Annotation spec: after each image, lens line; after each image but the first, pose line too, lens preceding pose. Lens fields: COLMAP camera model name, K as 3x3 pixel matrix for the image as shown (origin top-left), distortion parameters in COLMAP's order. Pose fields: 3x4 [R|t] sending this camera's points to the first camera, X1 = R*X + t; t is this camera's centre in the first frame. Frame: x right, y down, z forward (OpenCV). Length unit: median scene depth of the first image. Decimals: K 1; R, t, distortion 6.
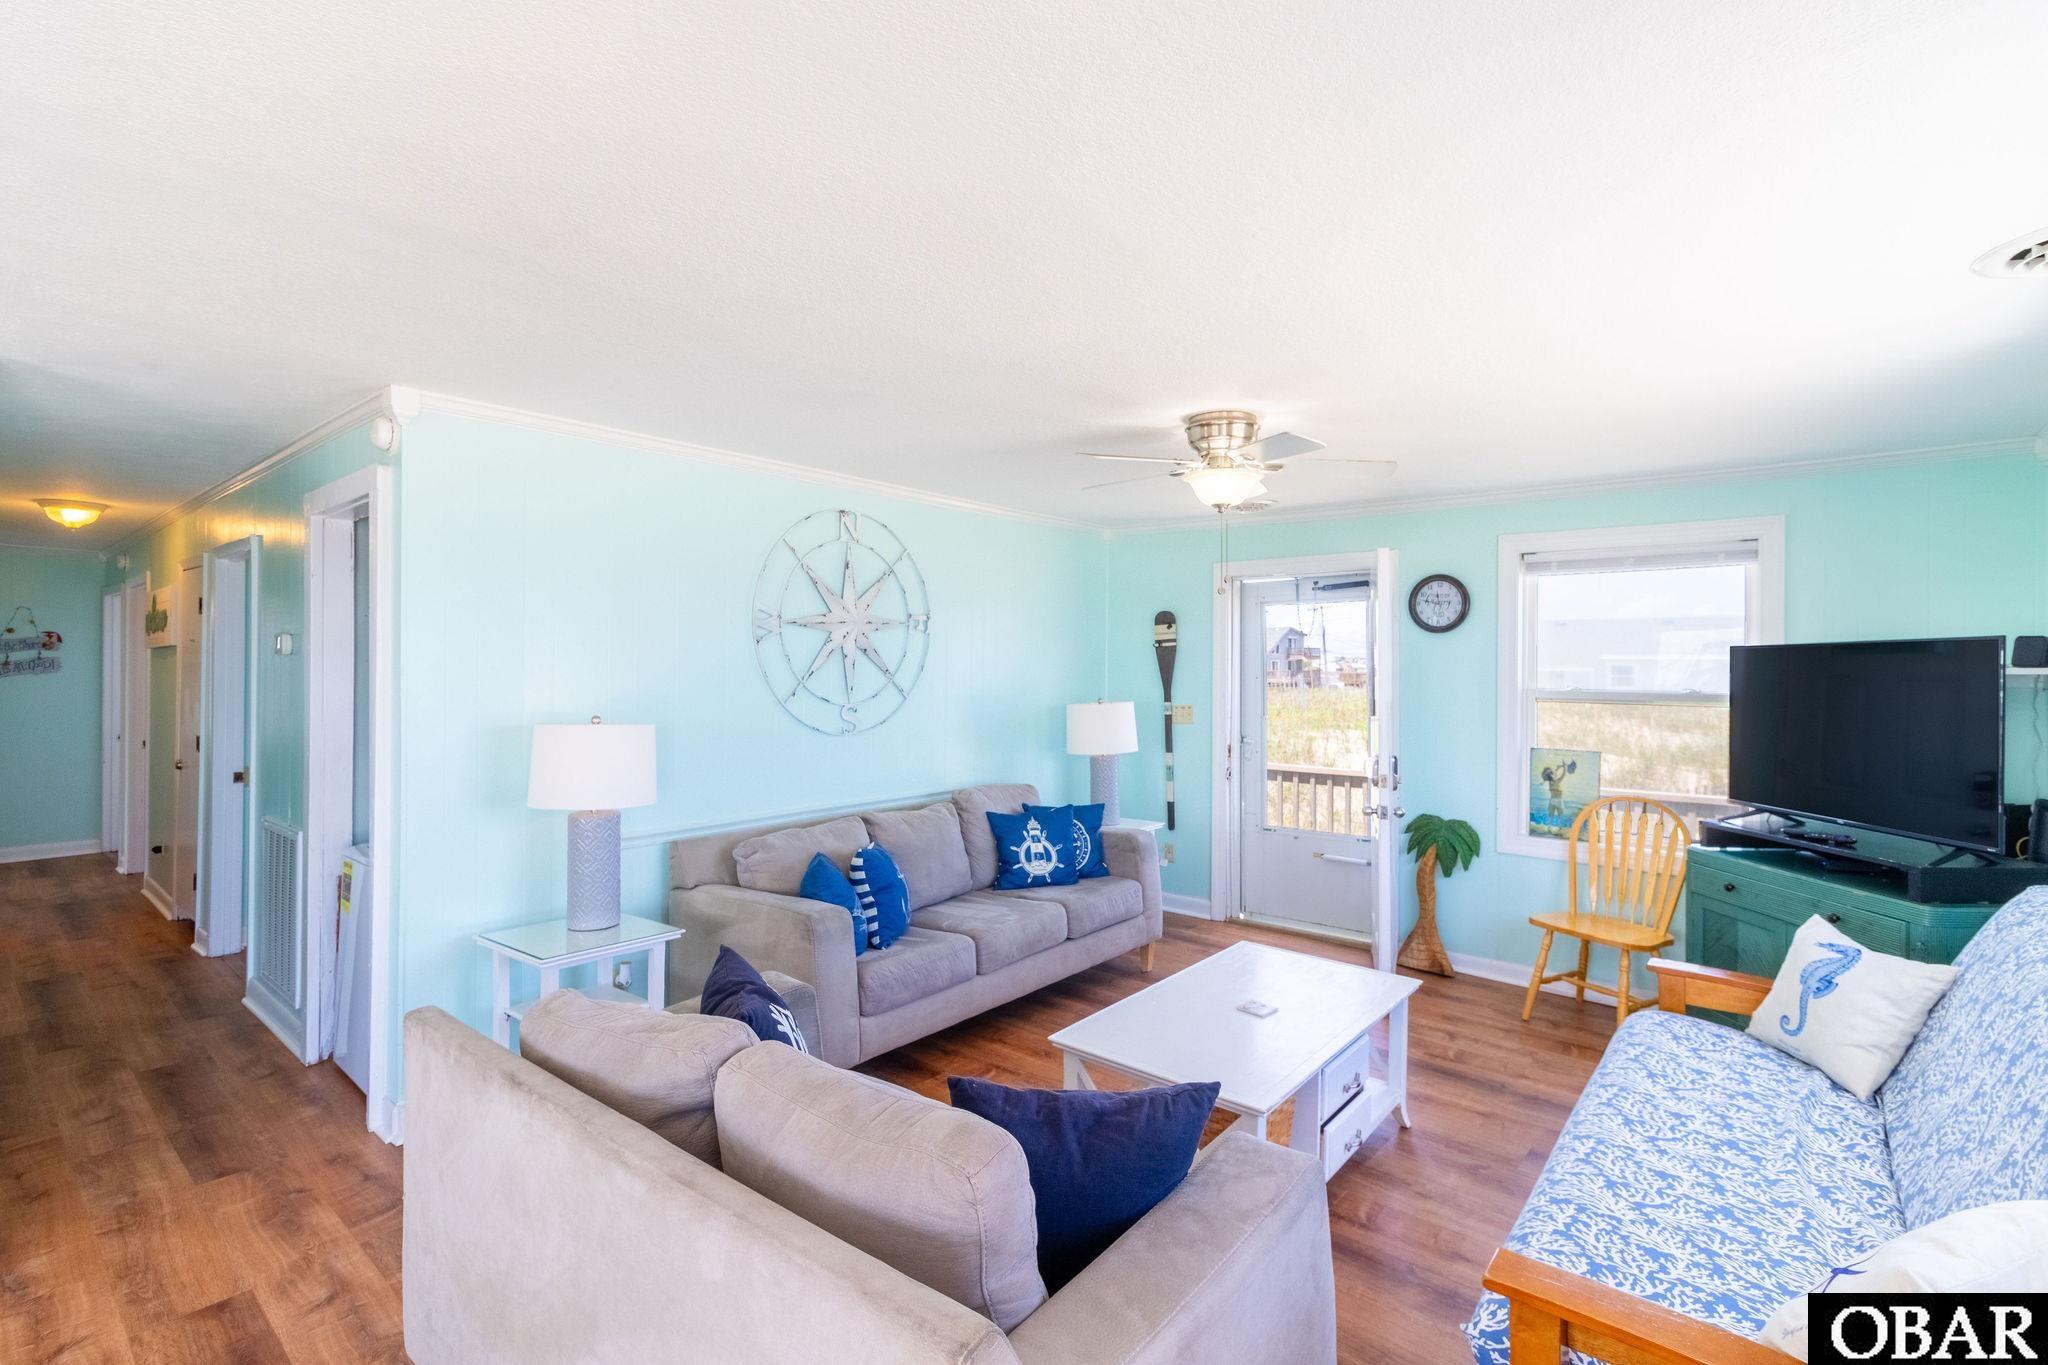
lens RADIAL K [[942.3, 0, 1066.3], [0, 942.3, 662.8], [0, 0, 1]] dist [0.001712, 0.000282]
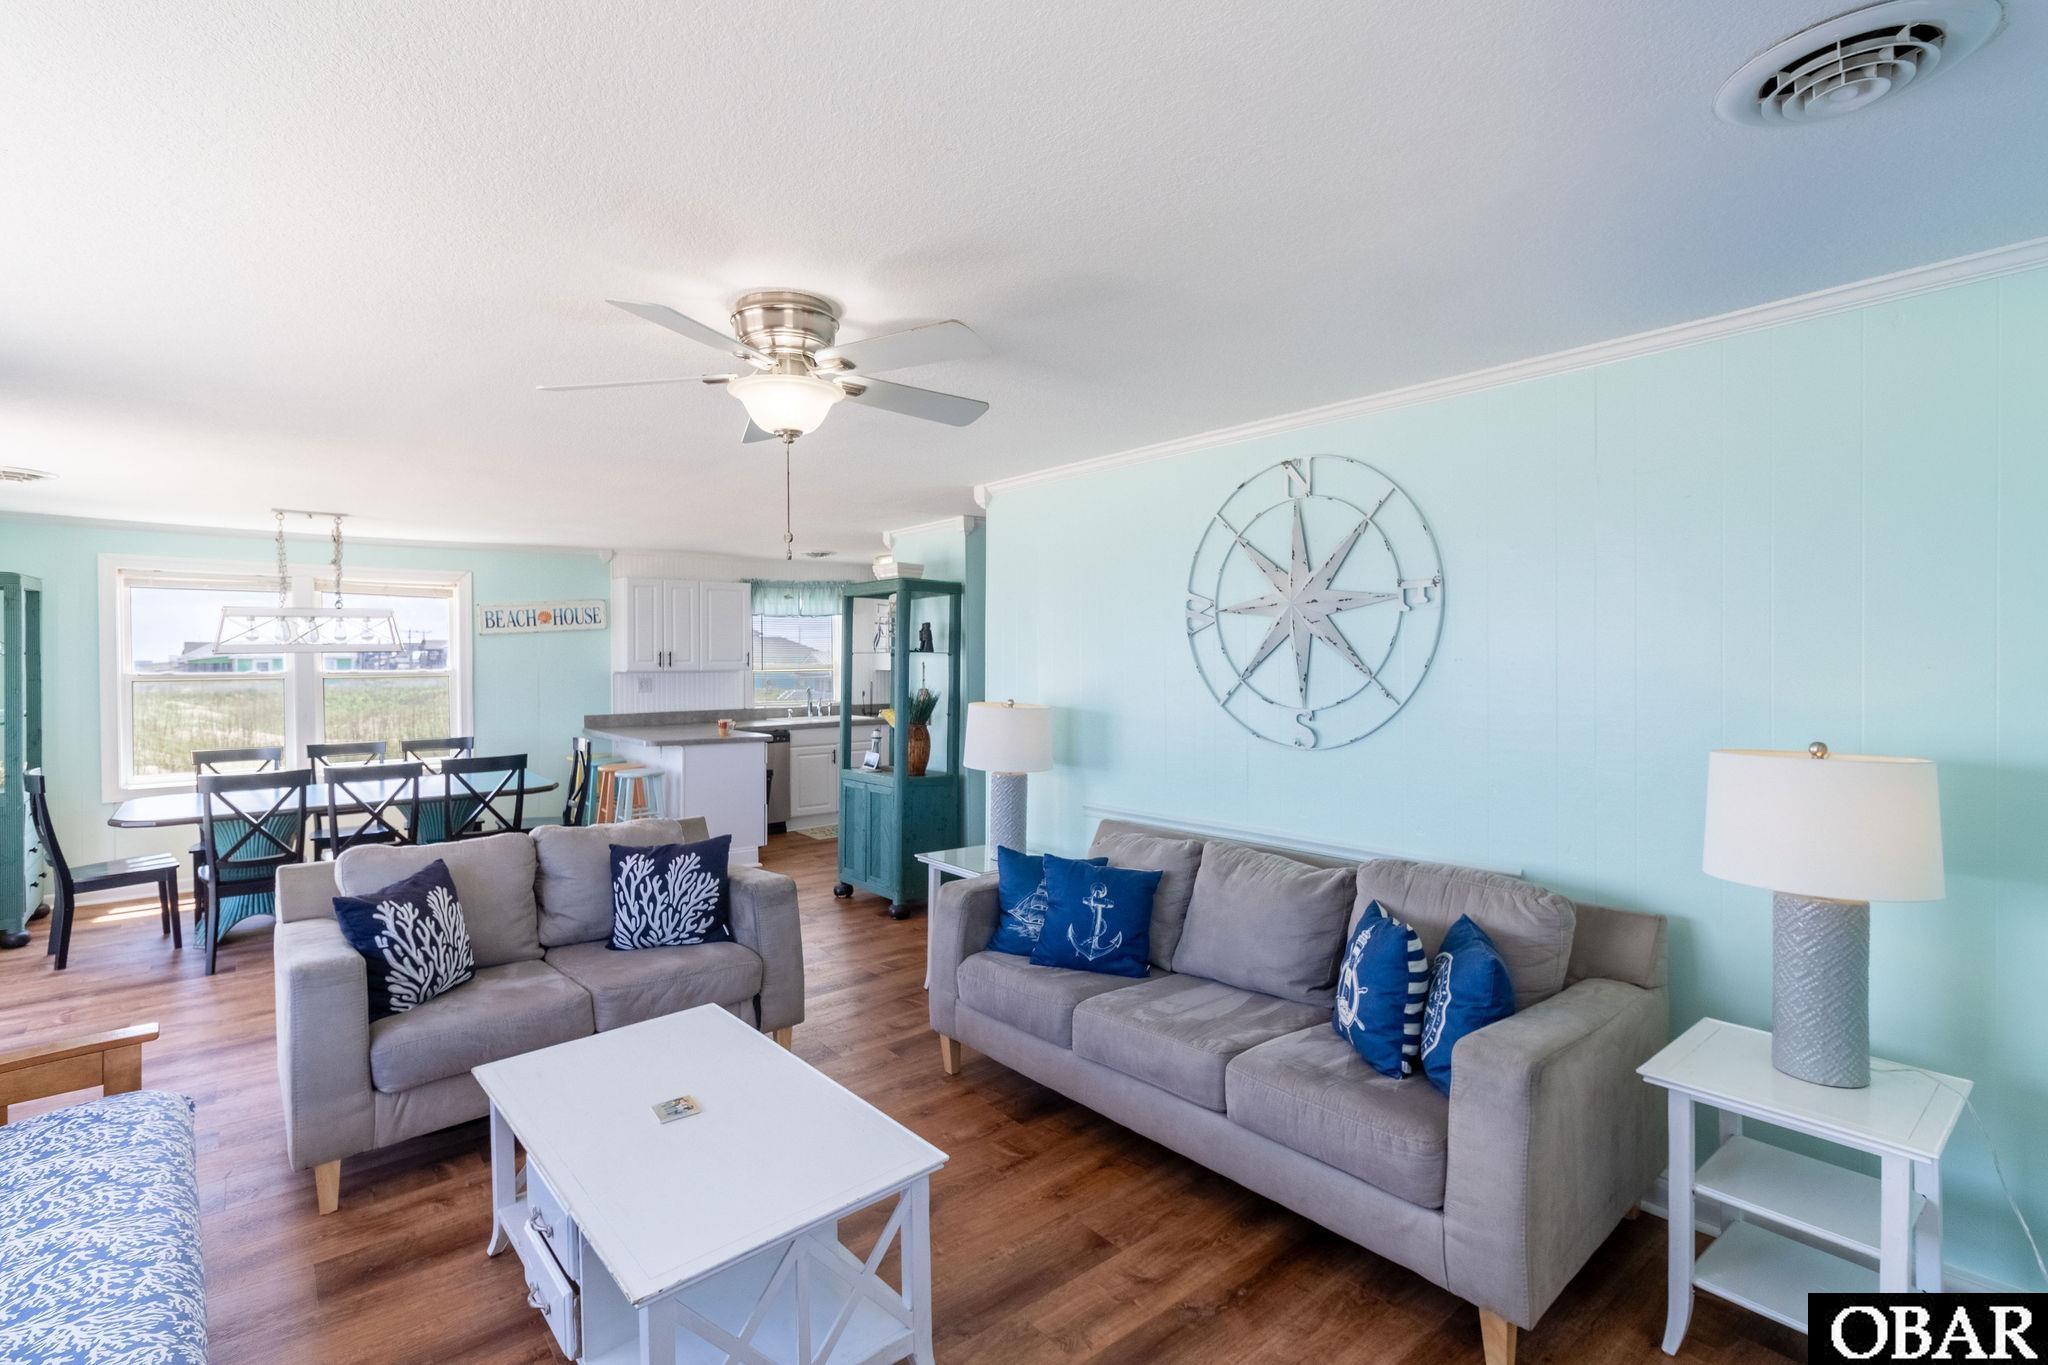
lens RADIAL K [[965.0, 0, 989.0], [0, 965.0, 674.6], [0, 0, 1]] dist [-0.000231, -0.000275]
pose [[-0.208641, 0.012917, -0.977907, 0.586274], [0.005333, 0.999913, 0.012070, 0.004613], [0.977978, -0.002697, -0.208692, 0.910250]]
